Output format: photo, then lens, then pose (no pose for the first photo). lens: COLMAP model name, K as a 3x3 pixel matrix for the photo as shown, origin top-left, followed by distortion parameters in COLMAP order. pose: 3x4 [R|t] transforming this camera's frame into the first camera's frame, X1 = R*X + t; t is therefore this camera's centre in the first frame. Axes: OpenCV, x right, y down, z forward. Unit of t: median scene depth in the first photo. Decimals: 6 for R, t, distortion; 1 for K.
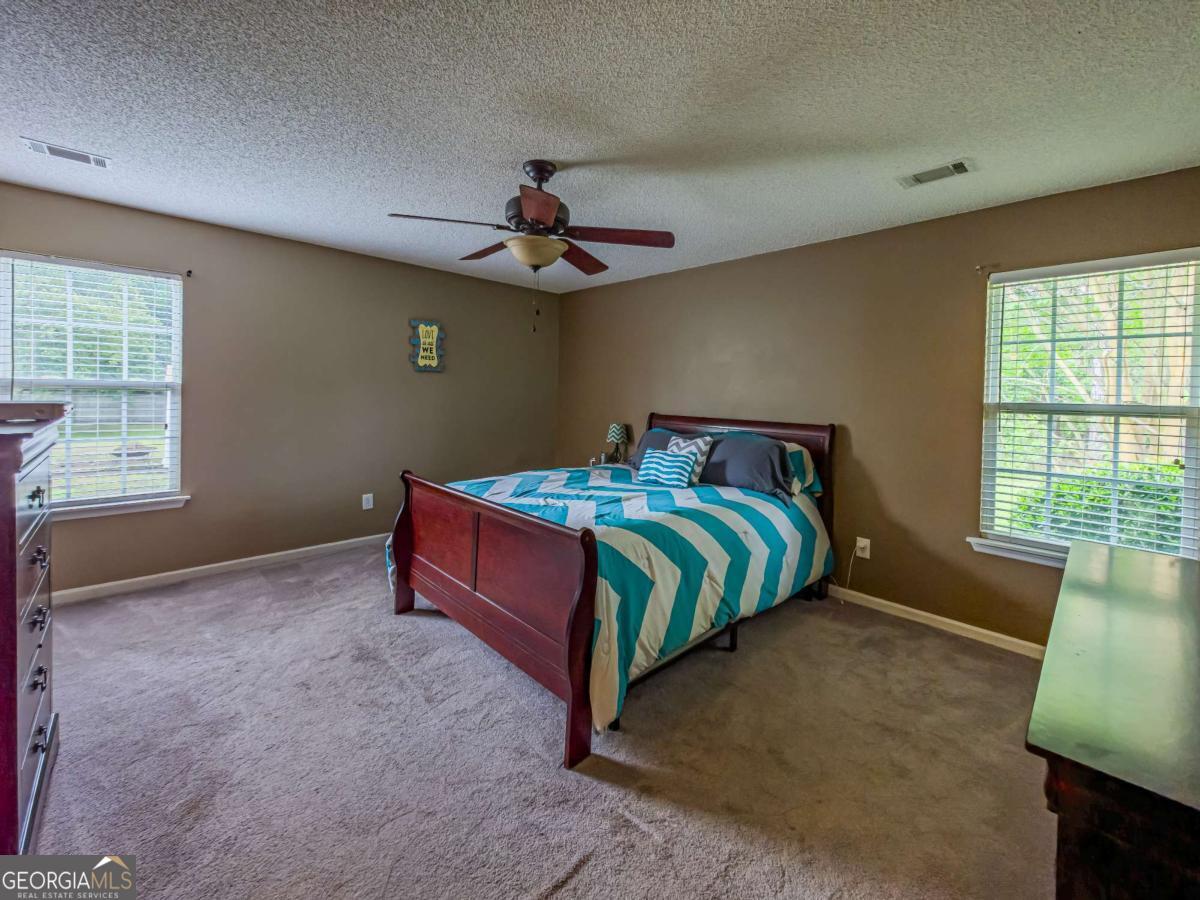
lens RADIAL K [[492.5, 0, 601.4], [0, 492.5, 433.9], [0, 0, 1]] dist [0.000228, 0.000004]
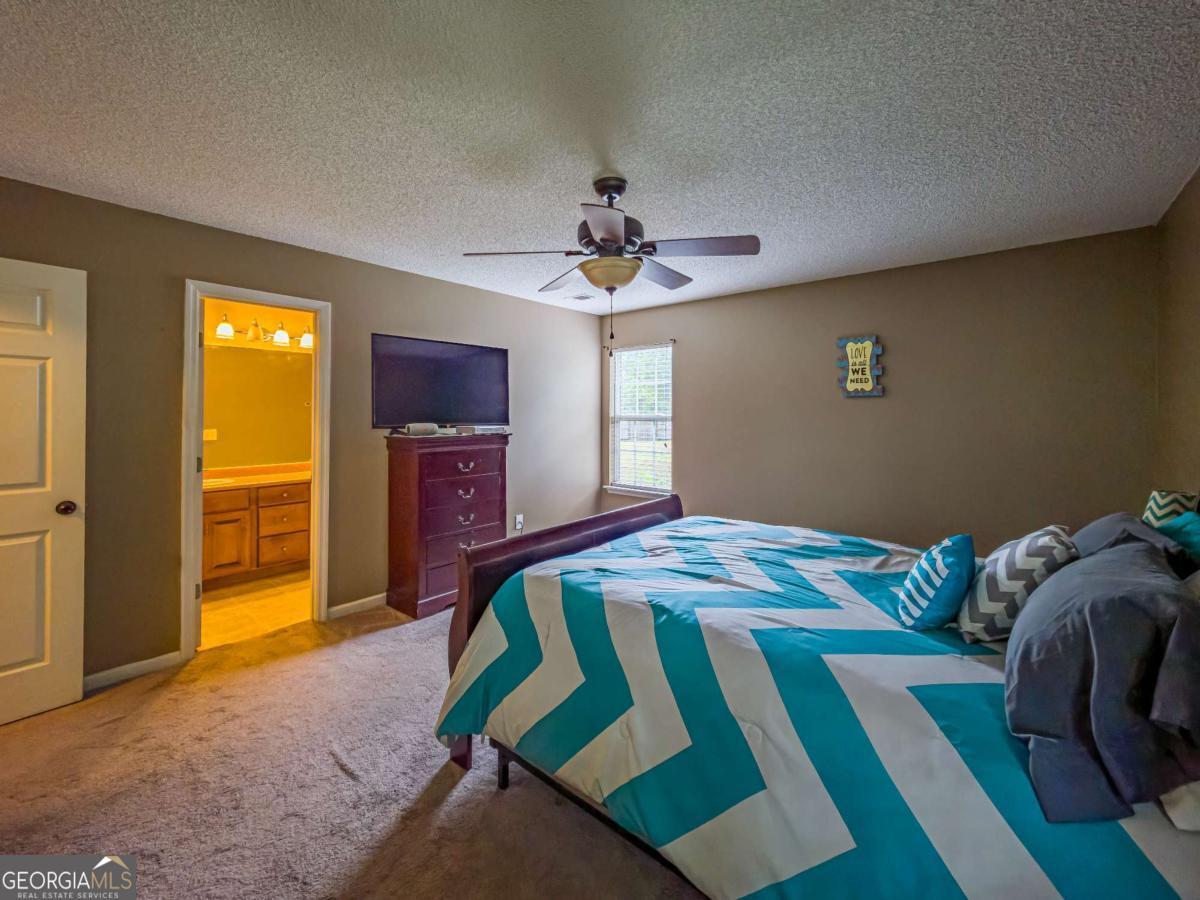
lens RADIAL K [[487.0, 0, 600.0], [0, 487.0, 450.0], [0, 0, 1]] dist [-0.000318, -0.000107]
pose [[0.112791, 0.057052, -0.991979, 0.563998], [-0.080206, 0.995615, 0.048142, -0.055140], [0.990376, 0.074133, 0.116873, 0.628711]]
